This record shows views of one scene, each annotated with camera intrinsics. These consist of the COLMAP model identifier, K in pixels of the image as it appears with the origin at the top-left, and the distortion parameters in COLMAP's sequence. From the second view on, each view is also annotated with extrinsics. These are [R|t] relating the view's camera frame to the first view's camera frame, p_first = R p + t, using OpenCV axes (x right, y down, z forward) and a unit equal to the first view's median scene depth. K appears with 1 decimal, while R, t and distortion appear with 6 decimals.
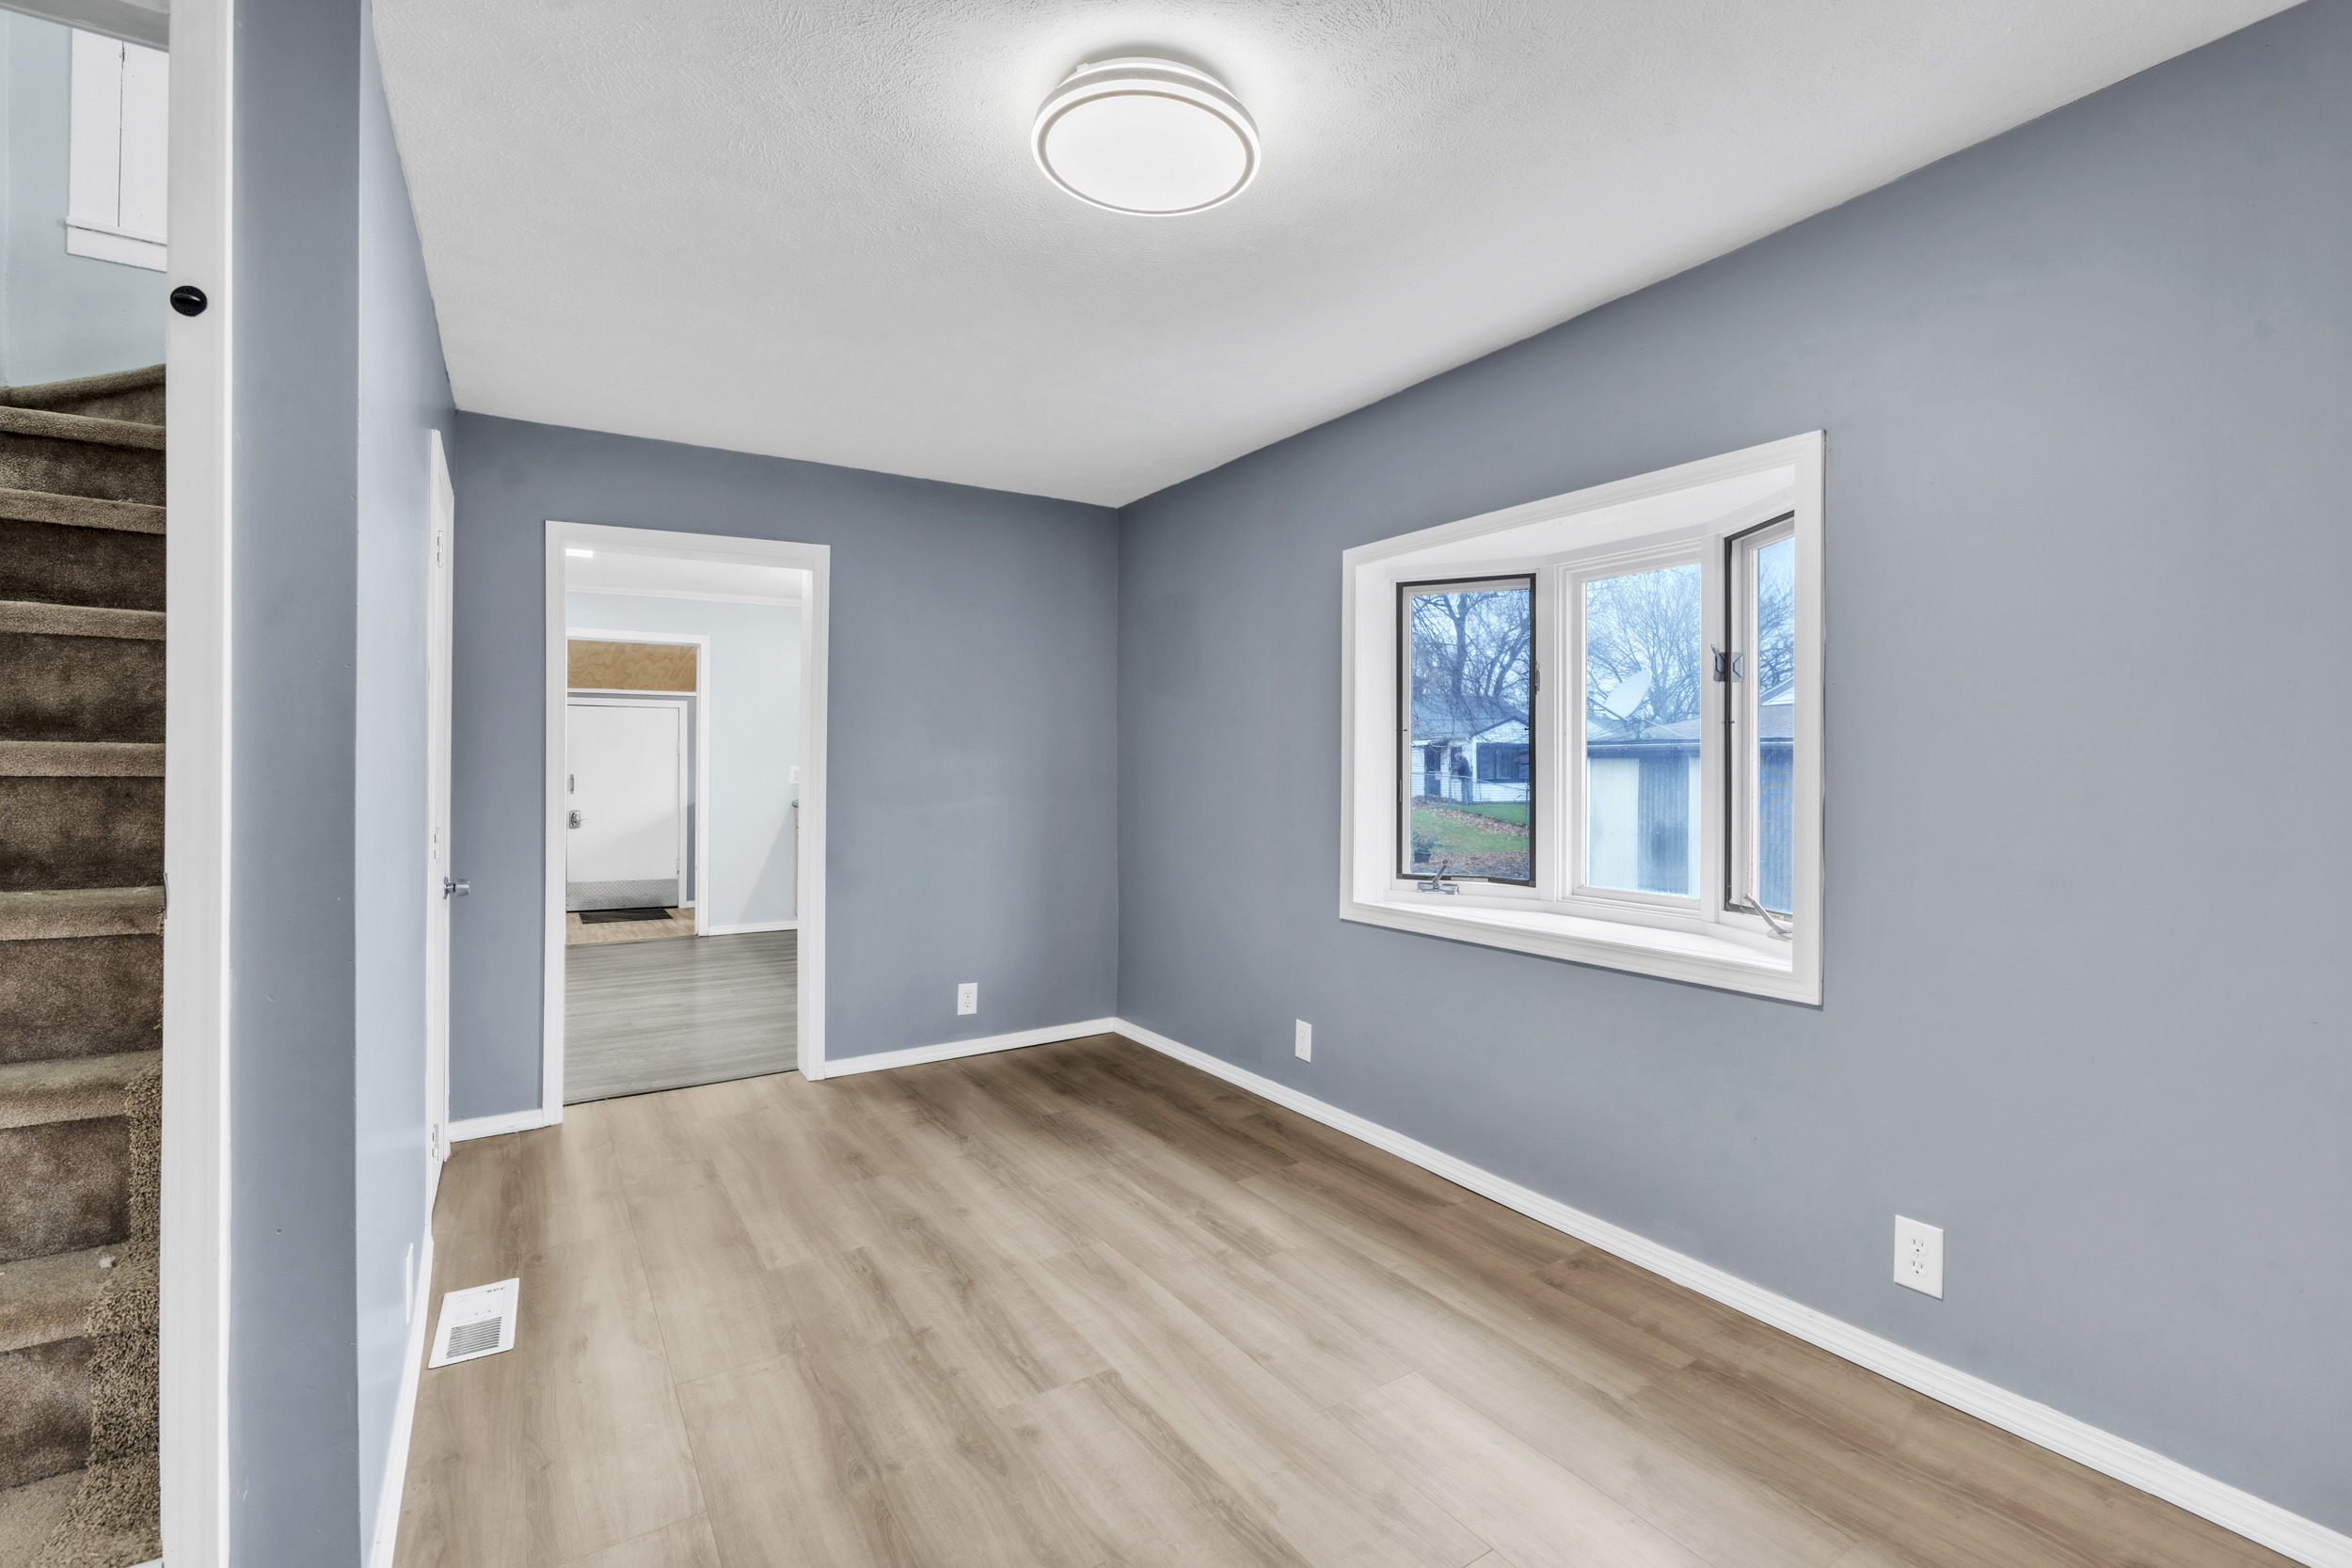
lens RADIAL K [[1080.1, 0, 1159.3], [0, 1080.1, 779.8], [0, 0, 1]] dist [-0.011279, 0.001770]
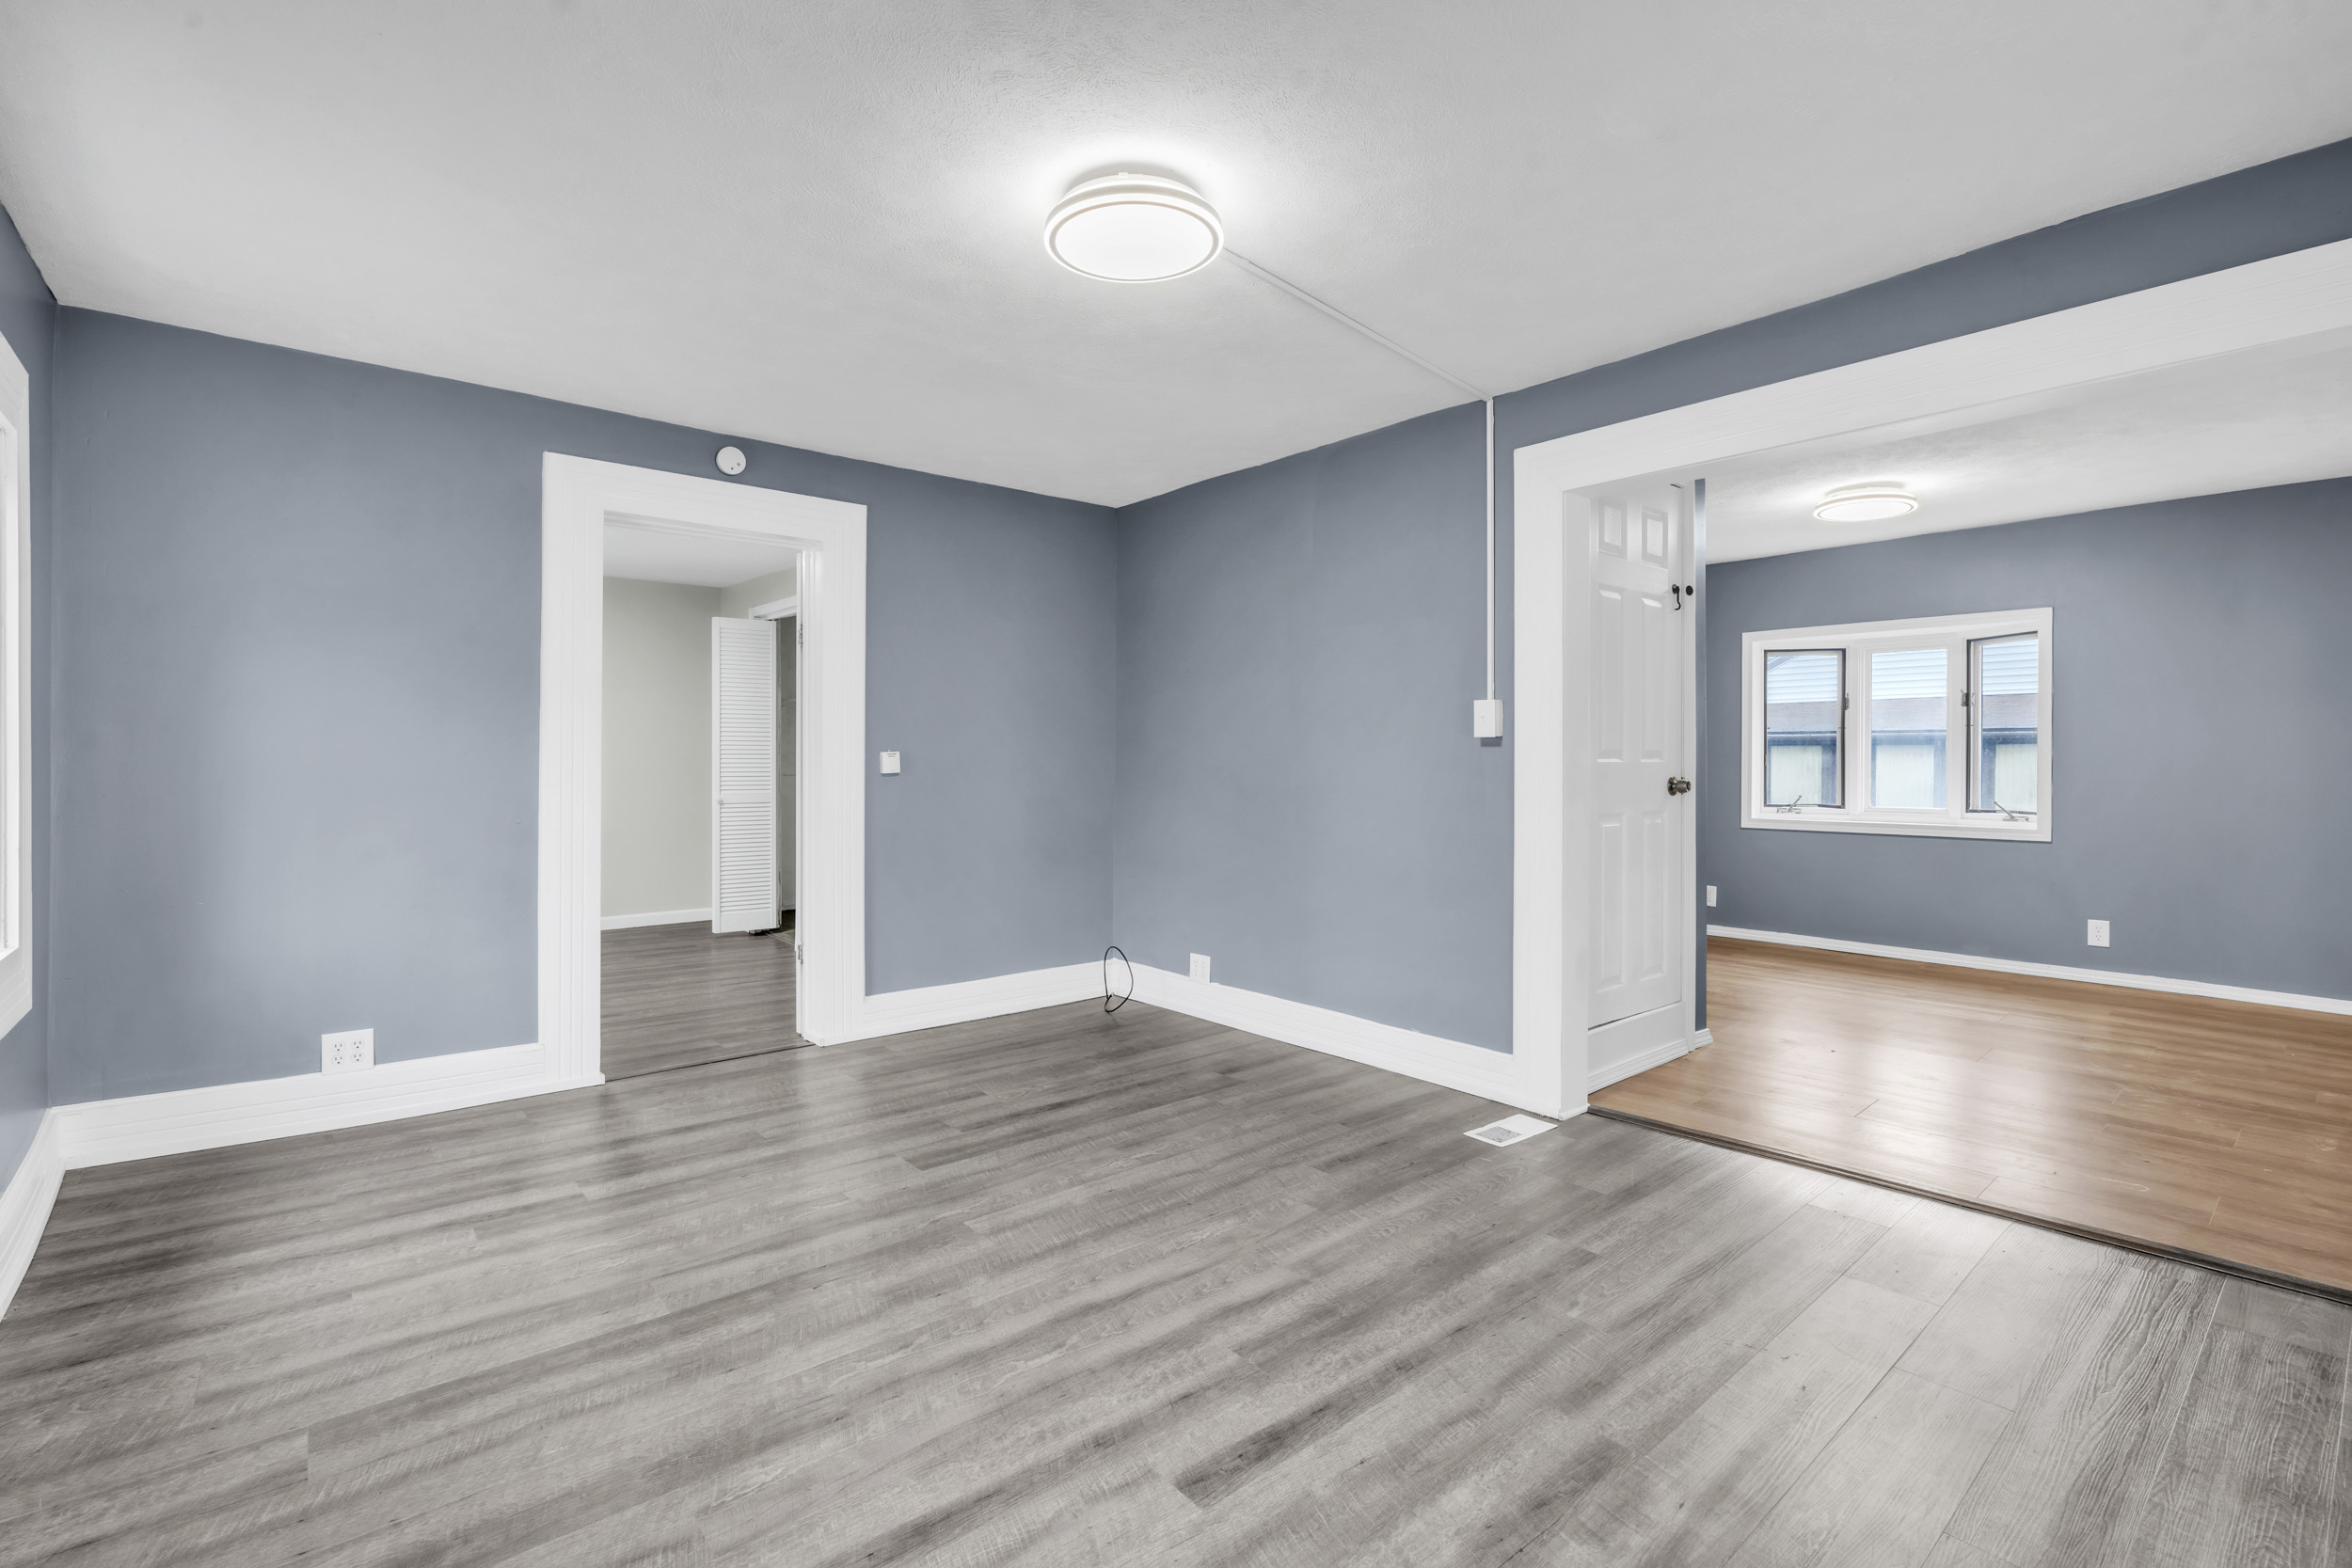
lens RADIAL K [[1080.1, 0, 1173.4], [0, 1080.1, 761.5], [0, 0, 1]] dist [-0.011279, 0.001770]
pose [[0.988675, -0.003174, 0.150039, -2.063625], [0.004367, 0.999961, -0.007624, 0.043246], [-0.150009, 0.008193, 0.988651, -1.340817]]
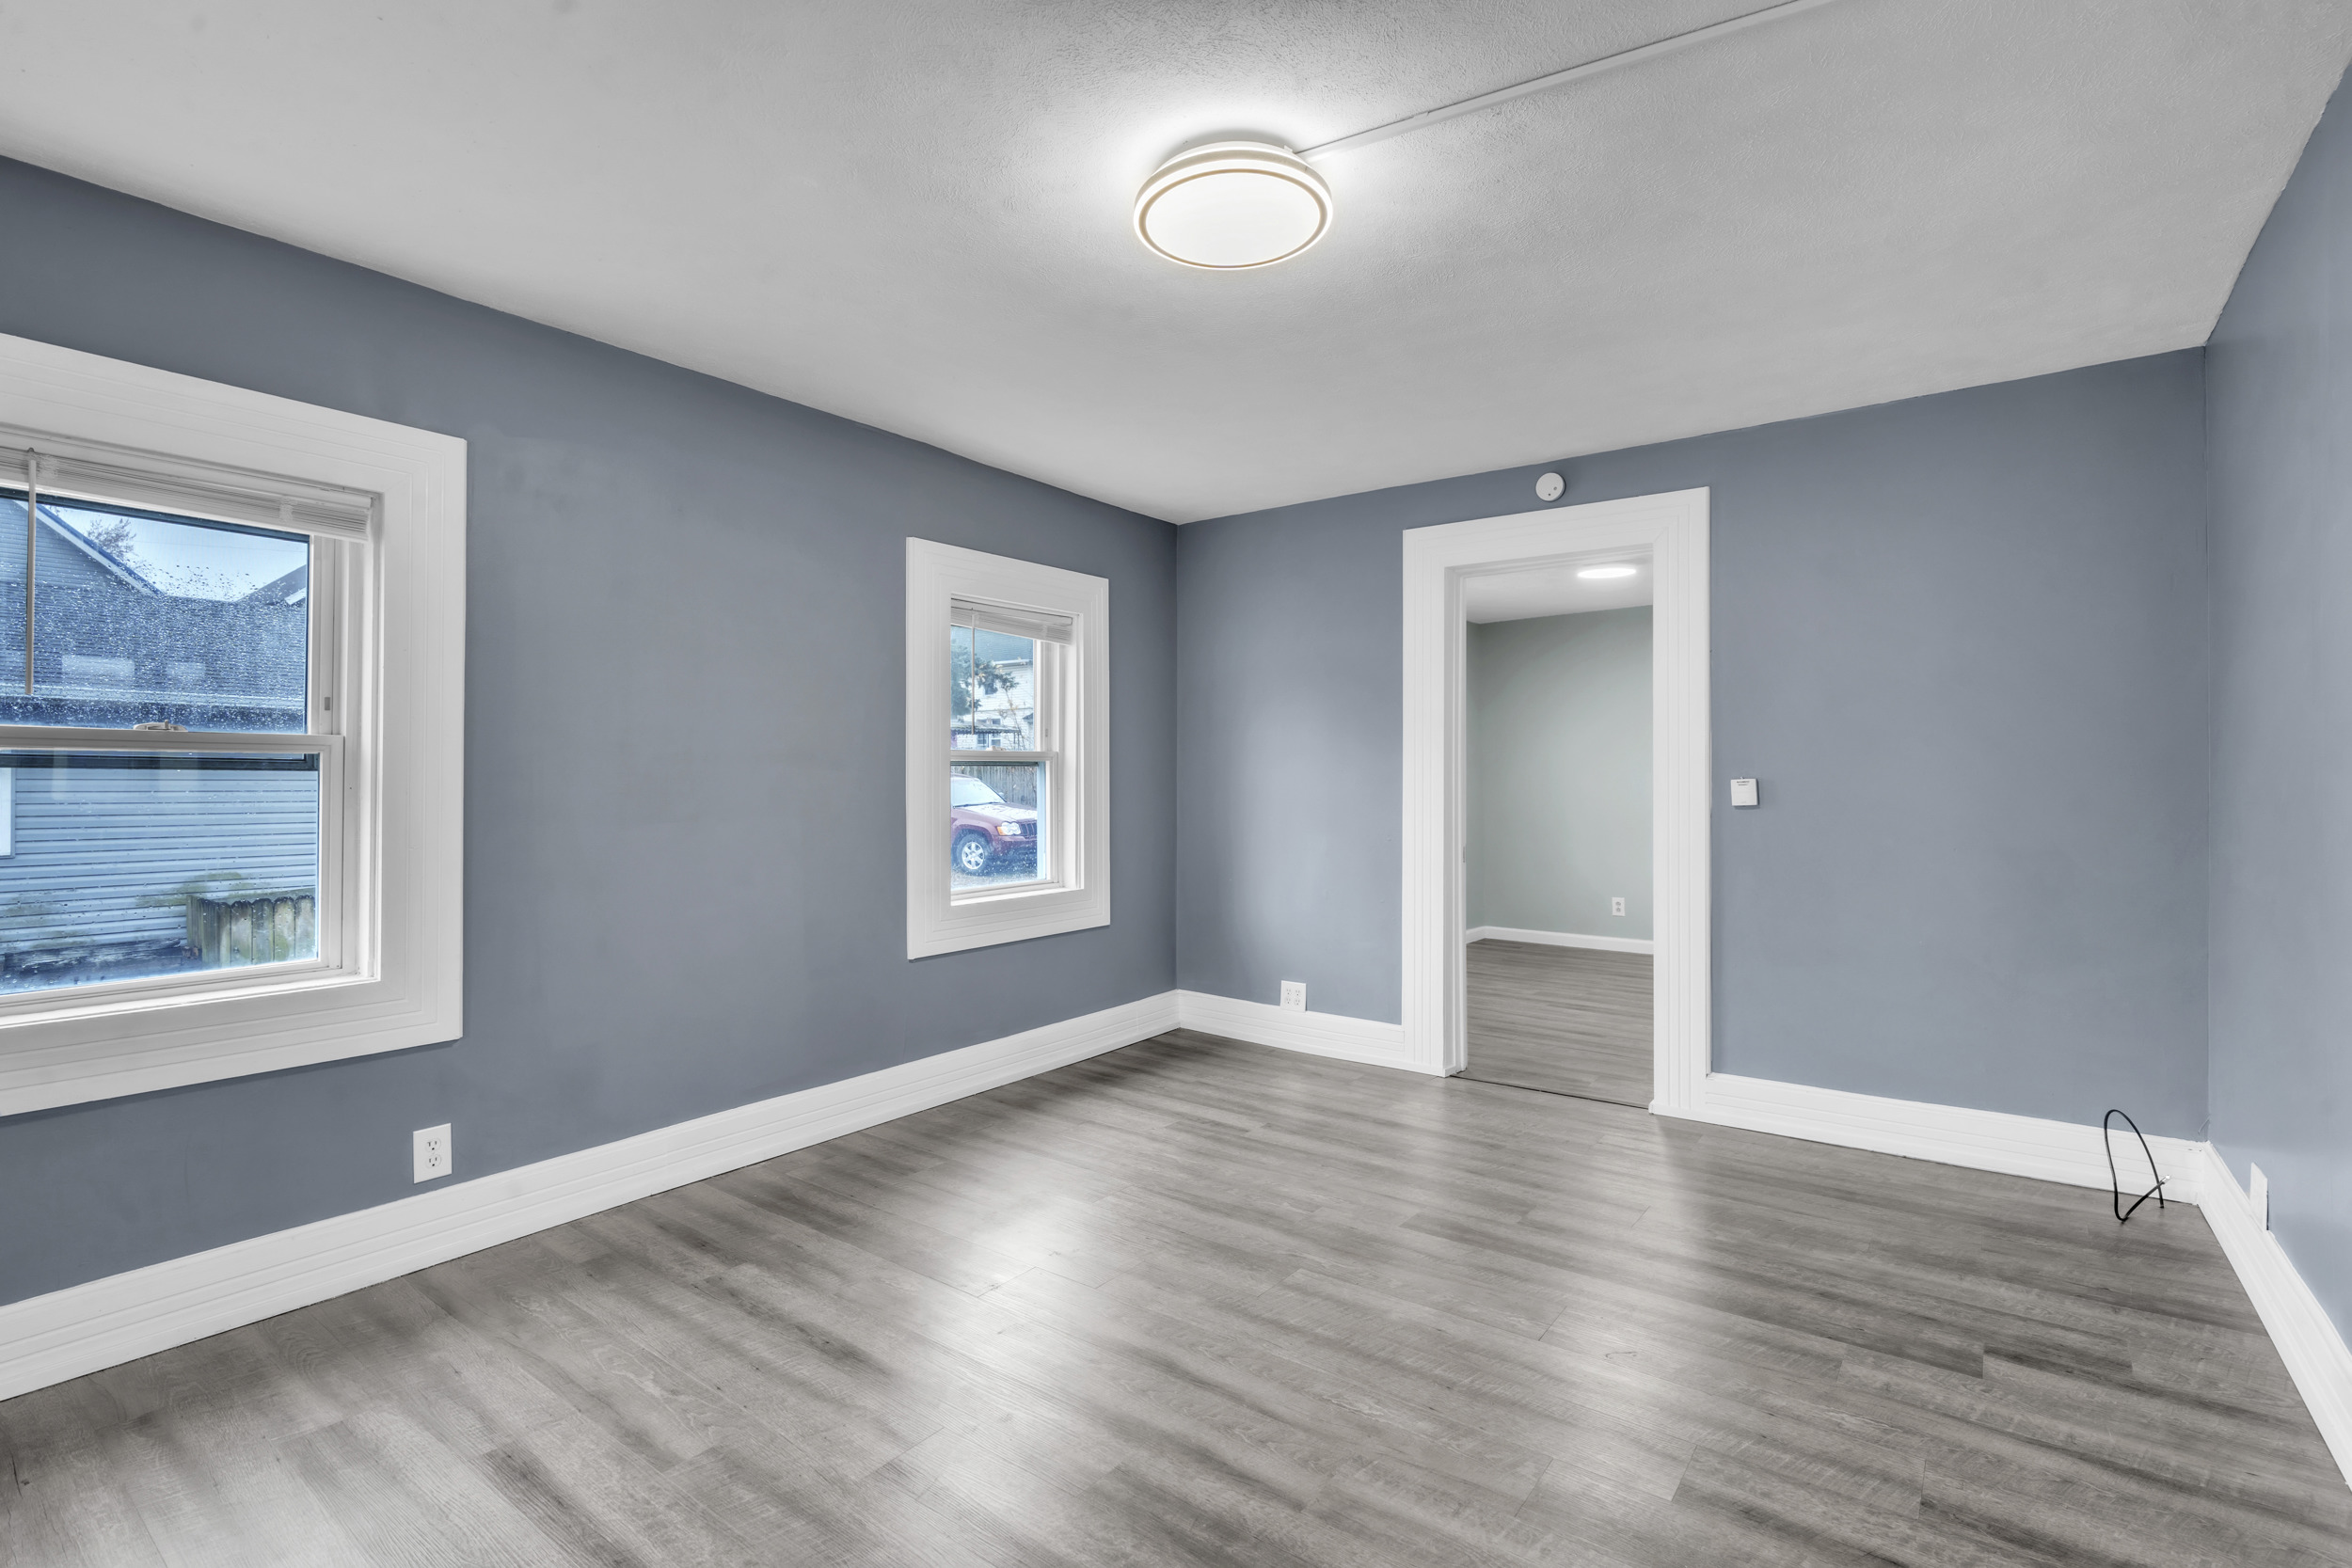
lens RADIAL K [[1080.1, 0, 1151.5], [0, 1080.1, 778.5], [0, 0, 1]] dist [-0.011279, 0.001770]
pose [[0.350026, -0.009436, -0.936692, -0.941979], [-0.006160, 0.999904, -0.012375, 0.029567], [0.936720, 0.010102, 0.349935, -0.591388]]
